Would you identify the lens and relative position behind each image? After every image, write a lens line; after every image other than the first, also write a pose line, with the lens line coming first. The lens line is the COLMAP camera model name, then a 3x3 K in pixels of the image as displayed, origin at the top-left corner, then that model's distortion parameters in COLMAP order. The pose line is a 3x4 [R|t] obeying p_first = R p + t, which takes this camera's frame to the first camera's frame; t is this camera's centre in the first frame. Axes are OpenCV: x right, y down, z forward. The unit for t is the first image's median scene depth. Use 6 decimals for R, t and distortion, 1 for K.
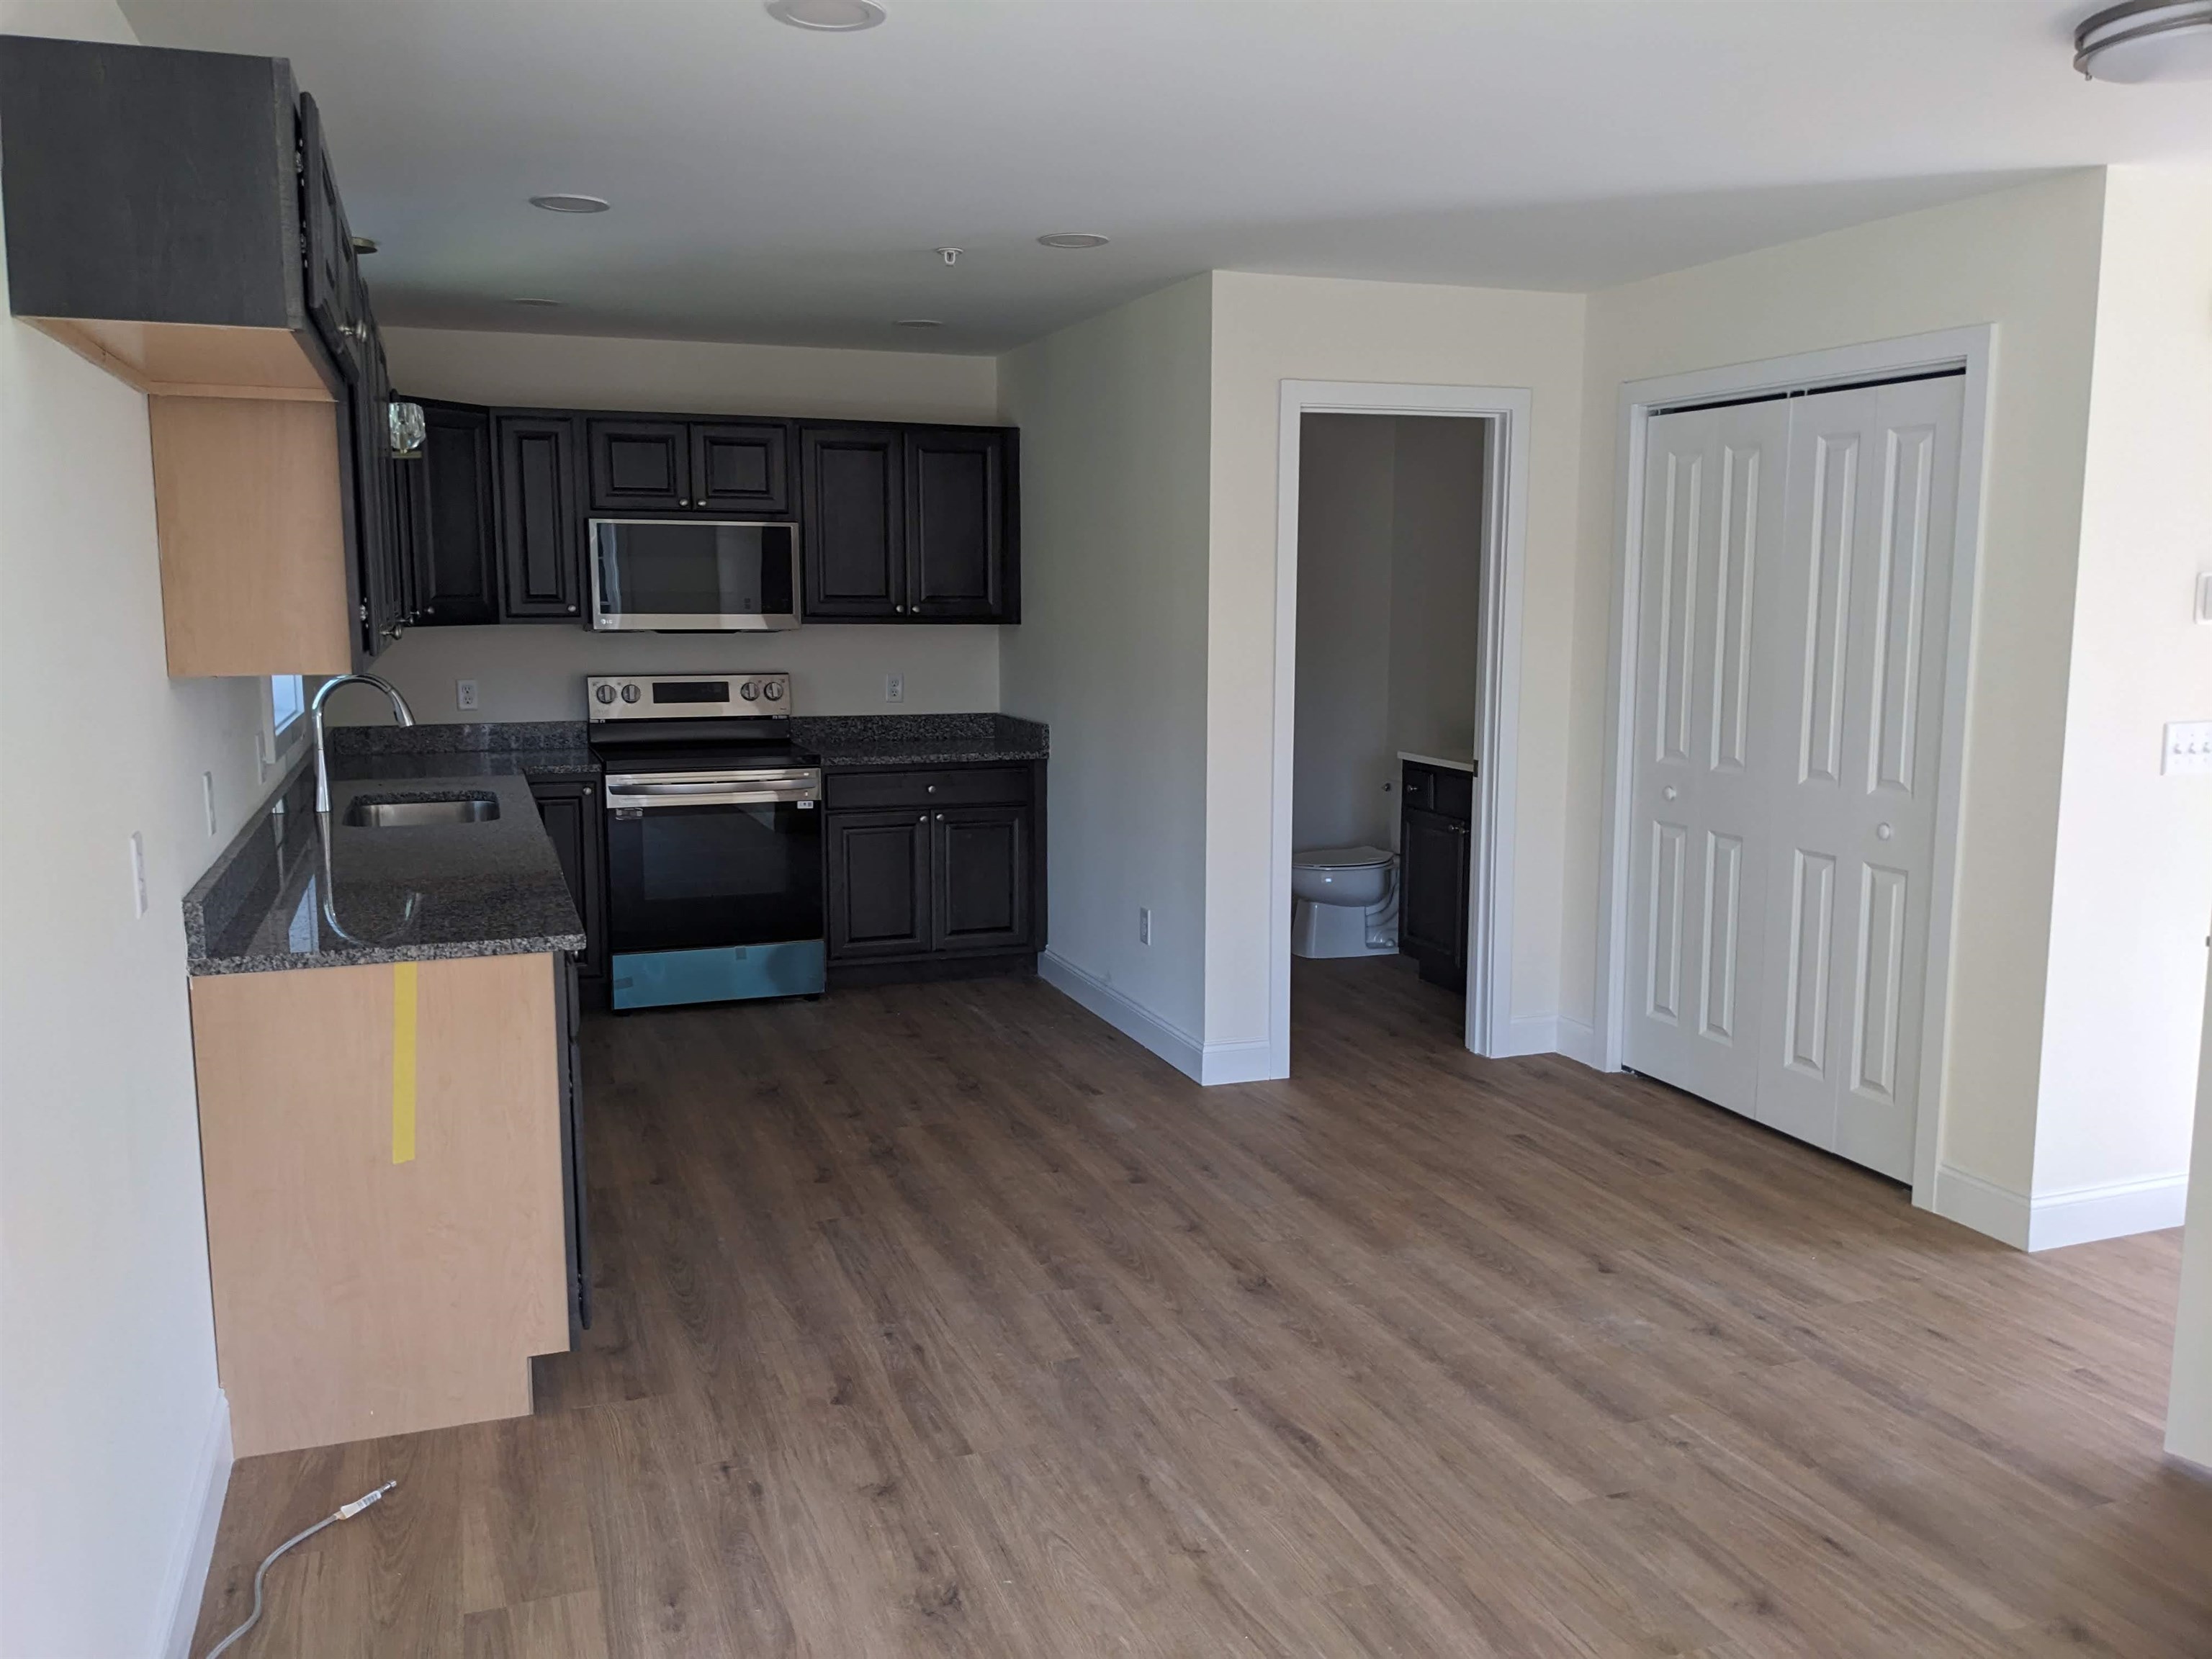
lens RADIAL K [[1760.6, 0, 1107.1], [0, 1760.6, 832.4], [0, 0, 1]] dist [0.014715, -0.037296]
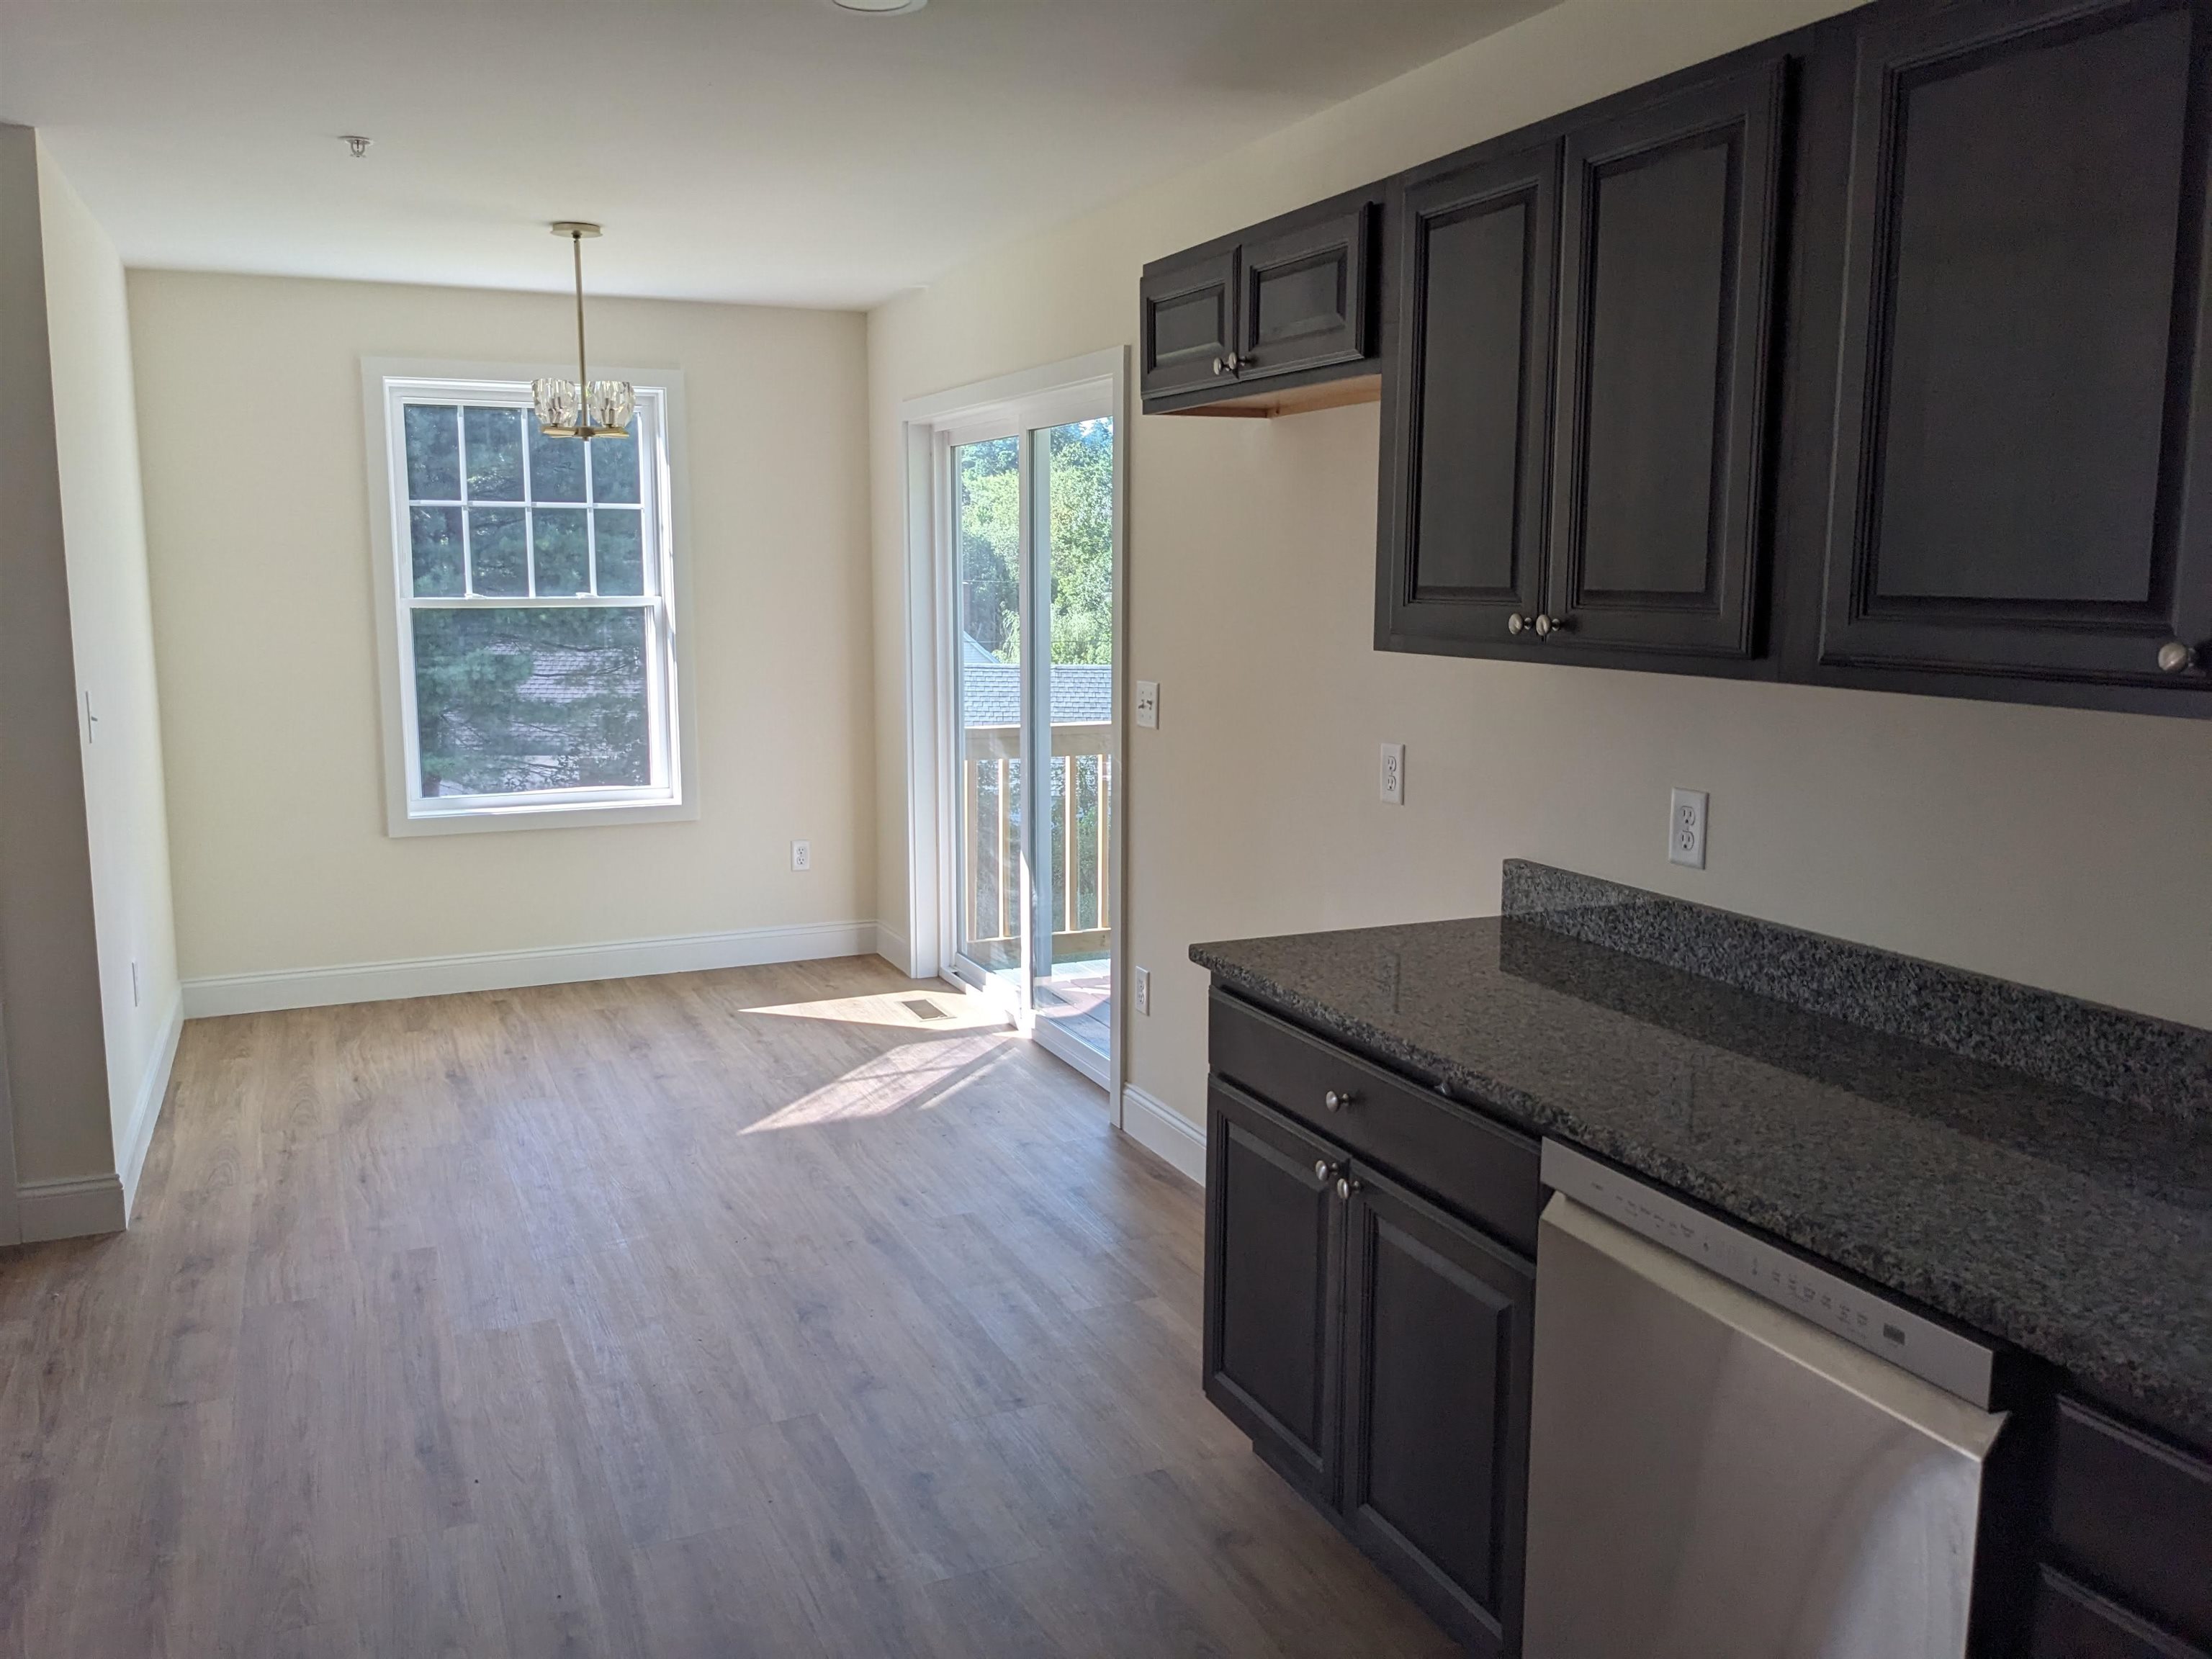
lens RADIAL K [[1760.6, 0, 1095.7], [0, 1760.6, 821.3], [0, 0, 1]] dist [0.014715, -0.037296]
pose [[-0.998344, 0.003387, -0.057422, -0.118085], [-0.013076, 0.958767, 0.283892, -0.155709], [0.056015, 0.284173, -0.957135, 1.105480]]
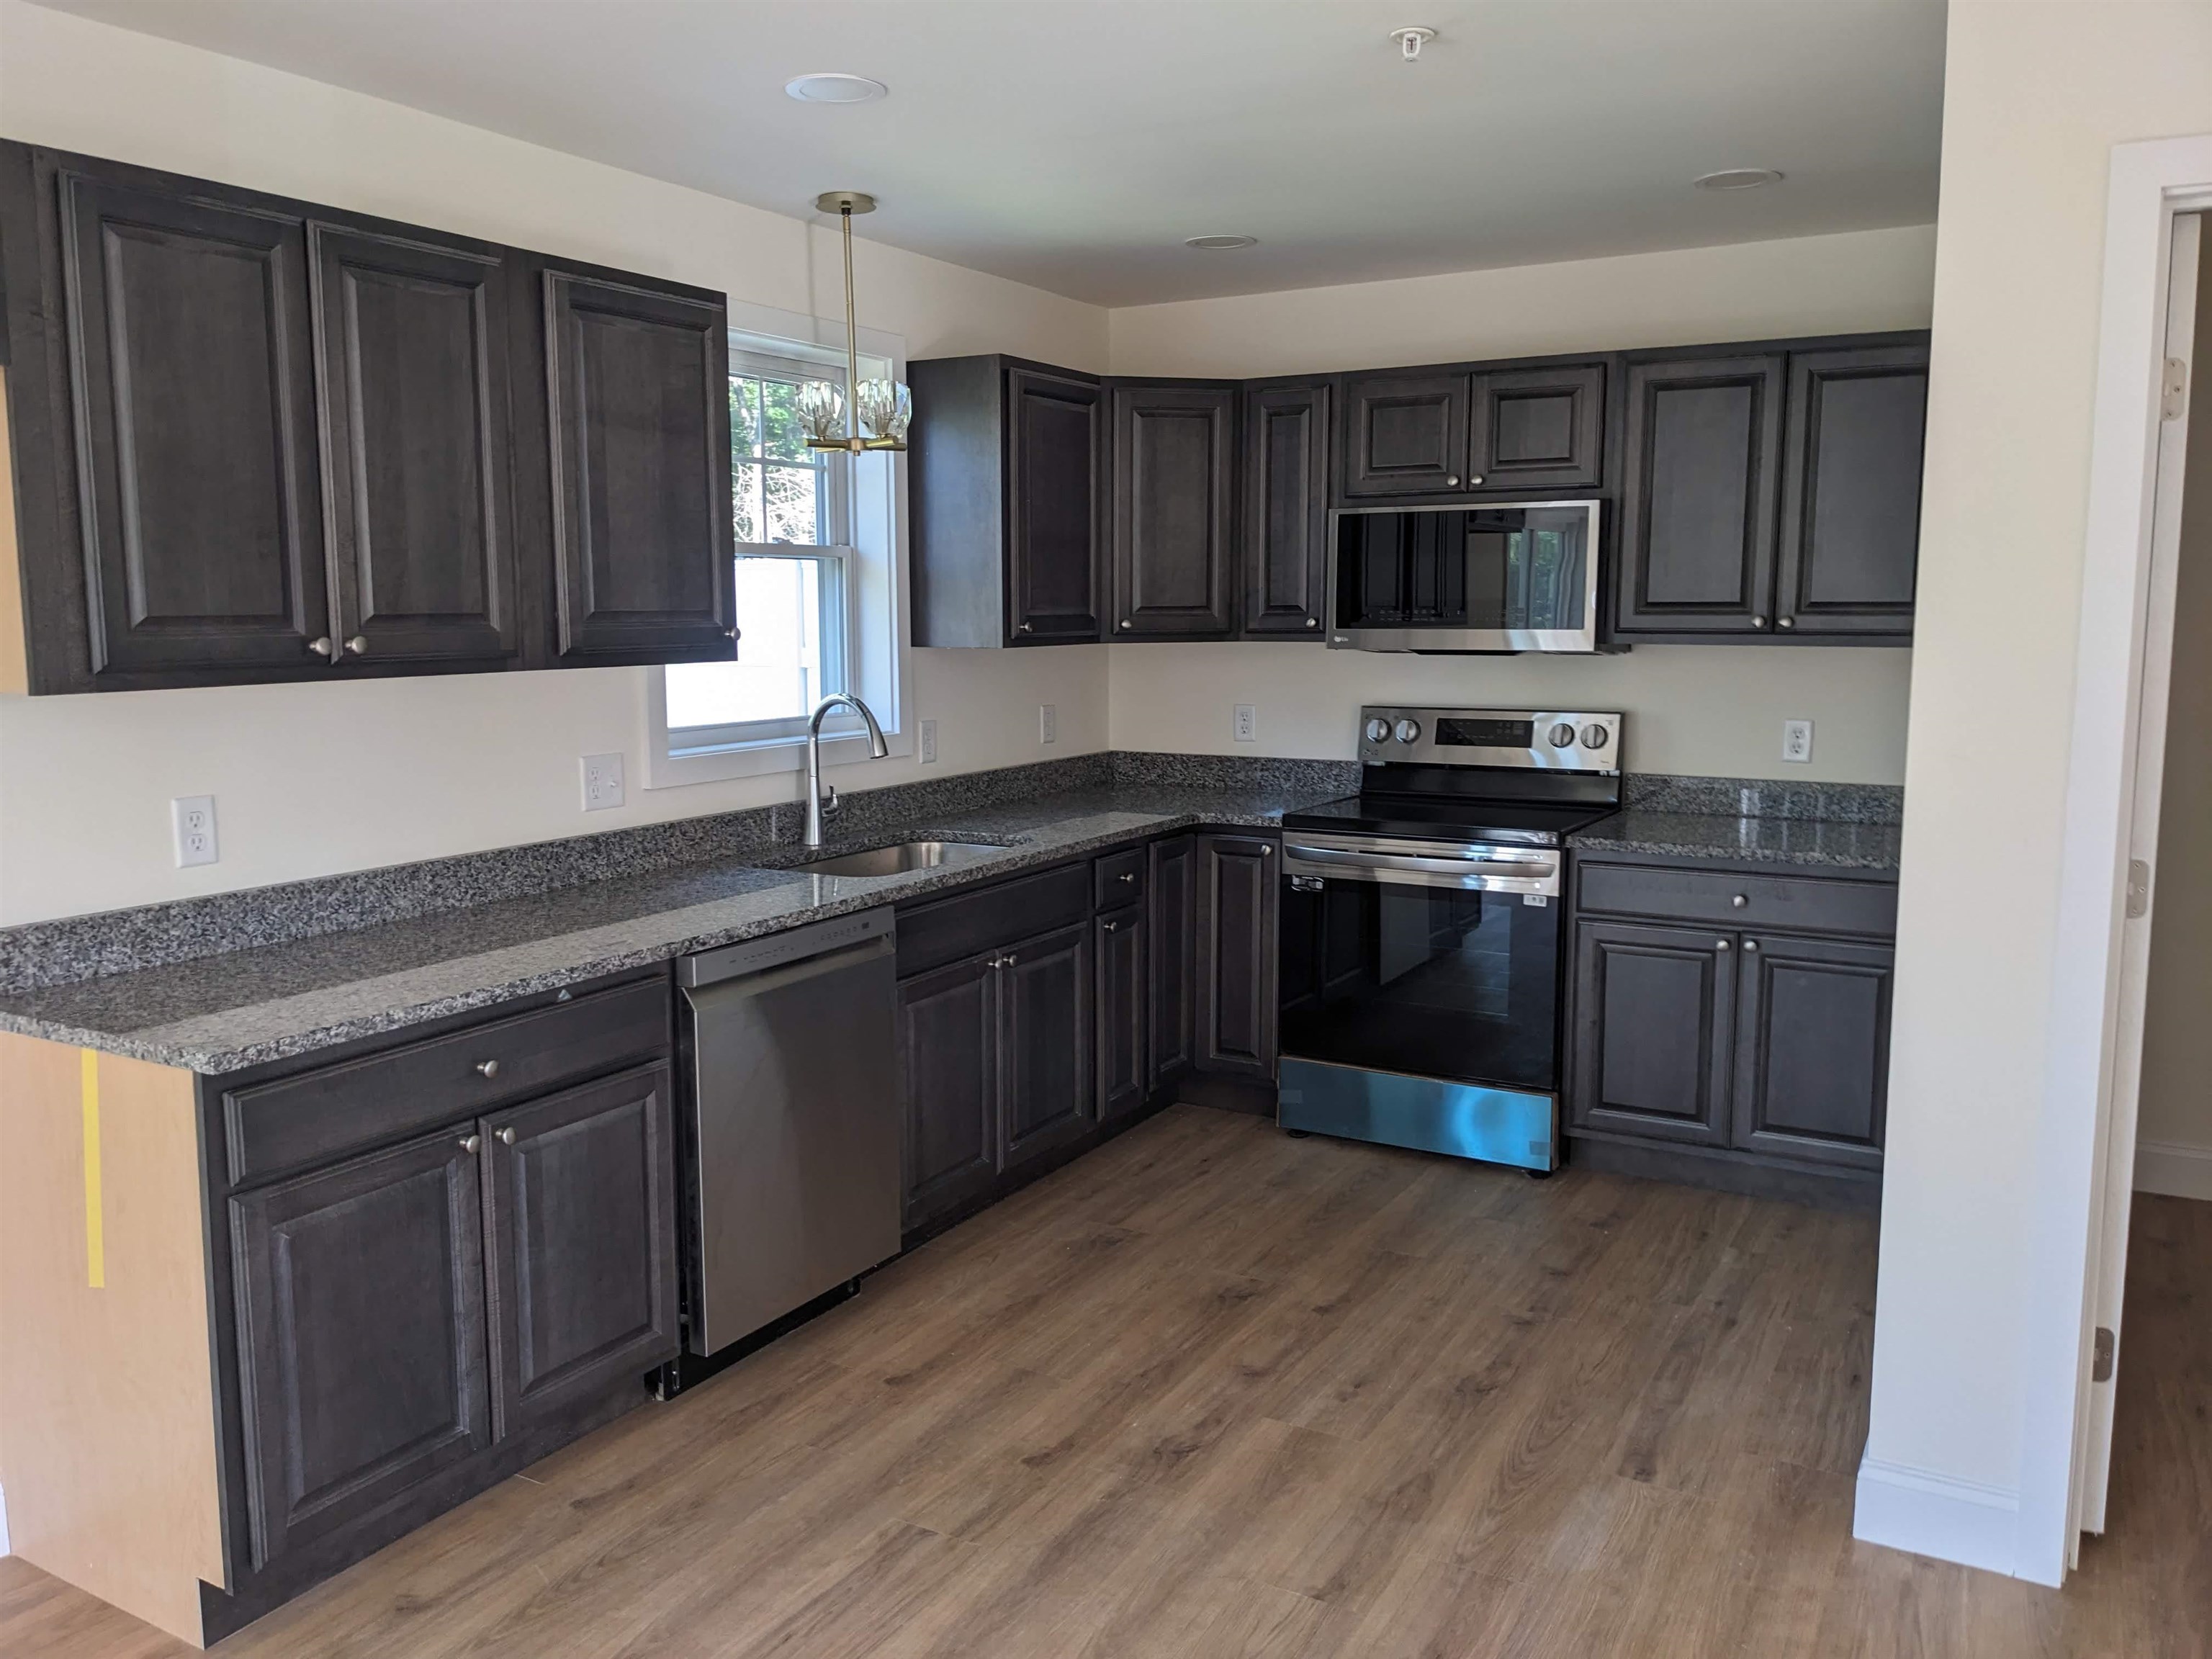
lens RADIAL K [[1760.6, 0, 1027.4], [0, 1760.6, 803.8], [0, 0, 1]] dist [0.014715, -0.037296]
pose [[0.618587, 0.084775, -0.781129, 0.295474], [-0.101866, 0.994425, 0.027255, -0.062387], [0.779085, 0.062711, 0.623774, 0.475848]]
